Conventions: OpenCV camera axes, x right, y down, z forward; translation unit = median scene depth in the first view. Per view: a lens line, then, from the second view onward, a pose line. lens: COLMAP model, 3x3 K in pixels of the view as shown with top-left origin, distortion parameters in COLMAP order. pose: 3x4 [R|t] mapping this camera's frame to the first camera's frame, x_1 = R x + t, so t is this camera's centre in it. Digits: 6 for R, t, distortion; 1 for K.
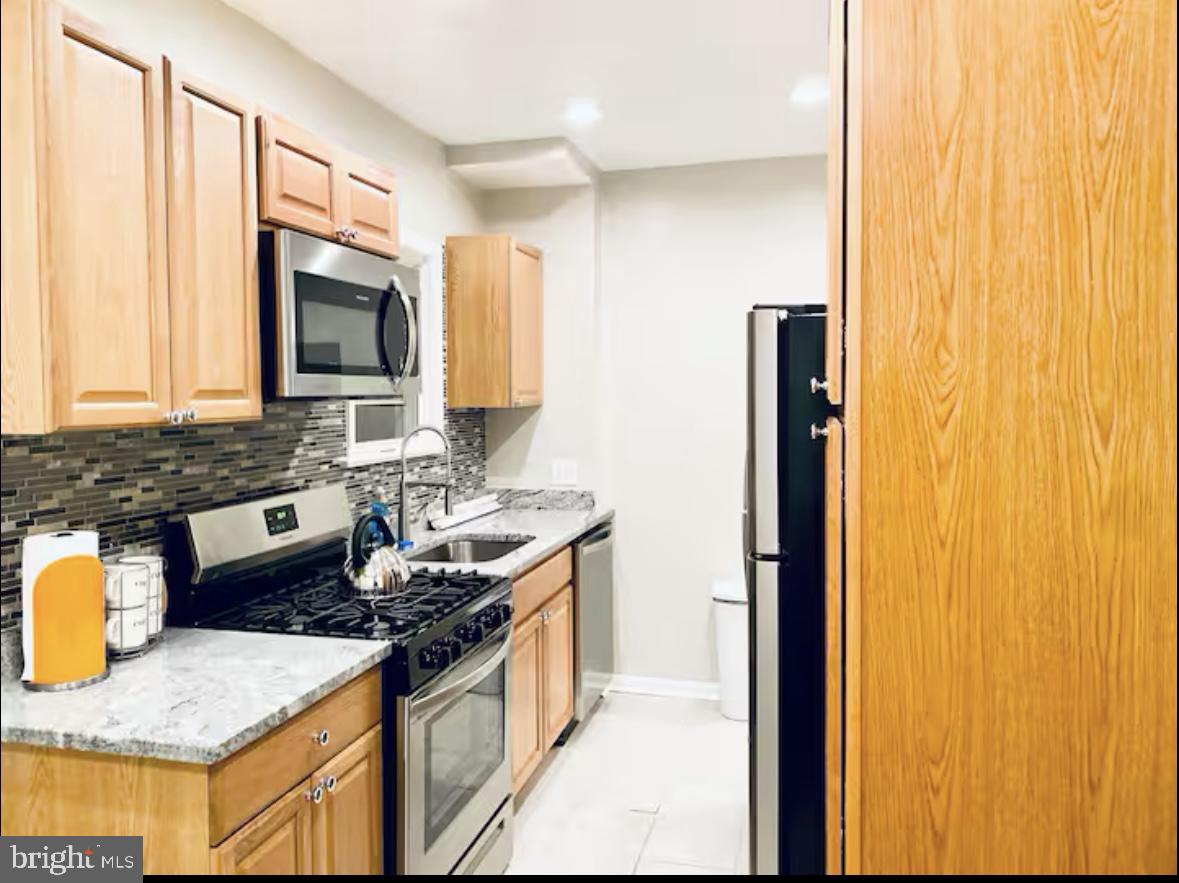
lens RADIAL K [[900.3, 0, 589.8], [0, 900.3, 438.3], [0, 0, 1]] dist [-0.007528, -0.012497]
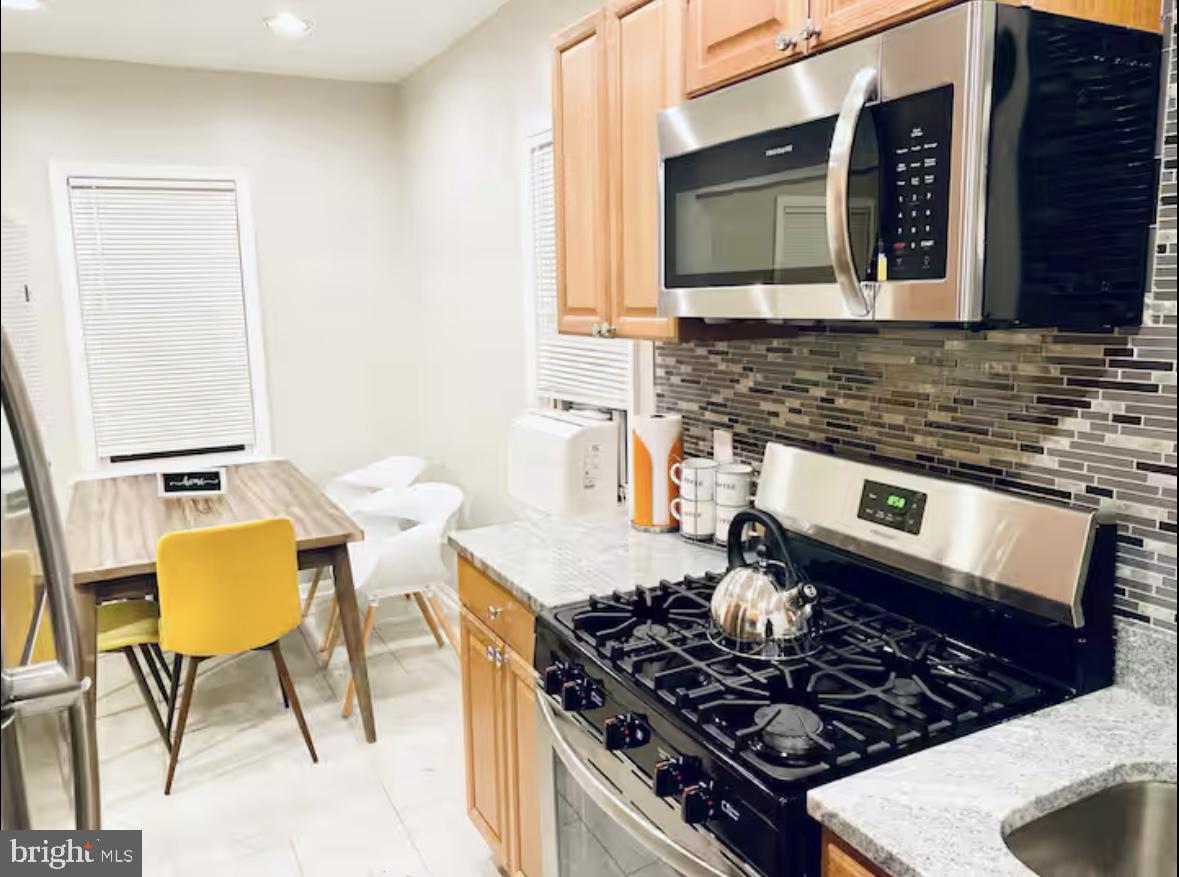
lens RADIAL K [[900.3, 0, 592.5], [0, 900.3, 437.3], [0, 0, 1]] dist [-0.007528, -0.012497]
pose [[-0.750177, 0.133293, -0.647663, 0.244086], [-0.002716, 0.978842, 0.204597, -0.095768], [0.661231, 0.155243, -0.733944, 1.405719]]
